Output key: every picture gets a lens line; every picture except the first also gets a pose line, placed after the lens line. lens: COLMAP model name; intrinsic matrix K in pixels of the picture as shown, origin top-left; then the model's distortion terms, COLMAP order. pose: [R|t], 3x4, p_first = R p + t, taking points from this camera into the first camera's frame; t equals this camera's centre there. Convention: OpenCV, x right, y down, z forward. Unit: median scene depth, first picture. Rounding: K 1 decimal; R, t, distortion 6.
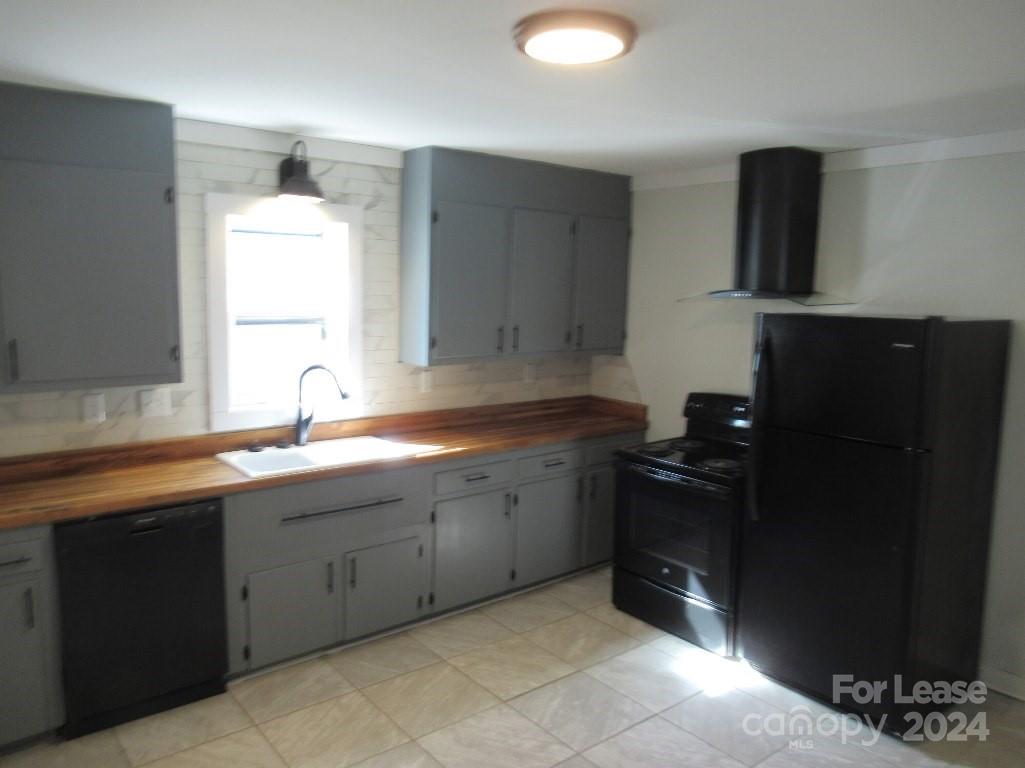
lens RADIAL K [[767.8, 0, 512.5], [0, 767.8, 384.0], [0, 0, 1]] dist [0.004579, 0.000891]
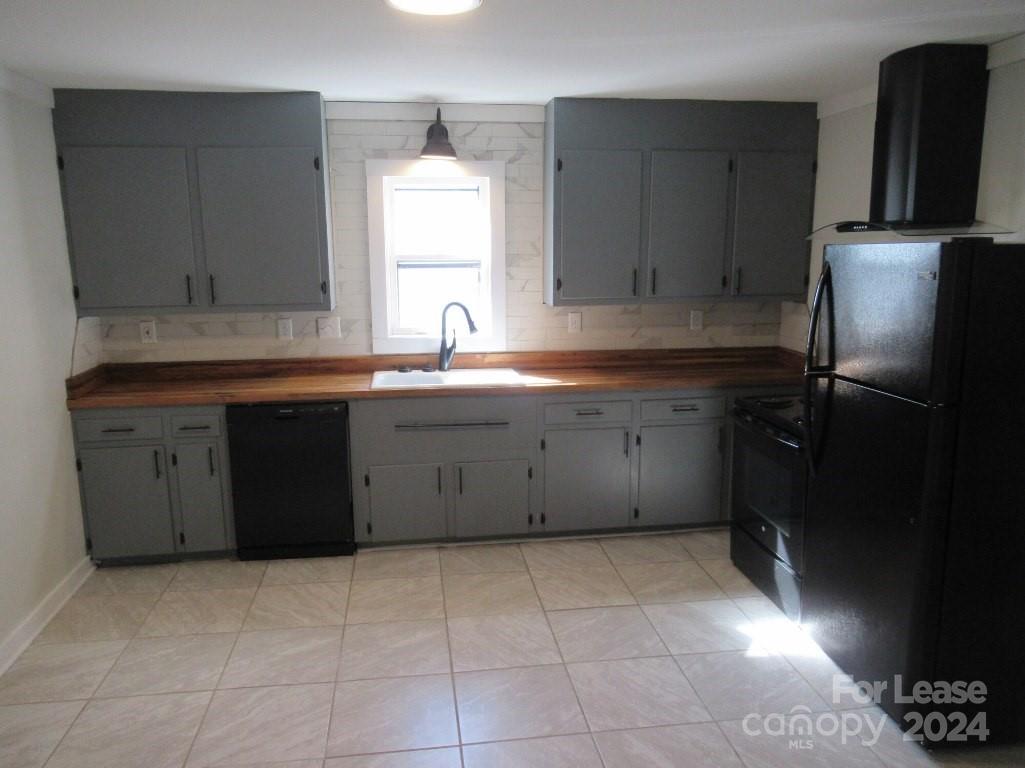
lens RADIAL K [[767.8, 0, 512.5], [0, 767.8, 384.0], [0, 0, 1]] dist [0.004579, 0.000891]
pose [[0.854246, 0.067877, -0.515418, 0.426654], [-0.044326, 0.997339, 0.057877, 0.027814], [0.517975, -0.026595, 0.854982, 0.047493]]
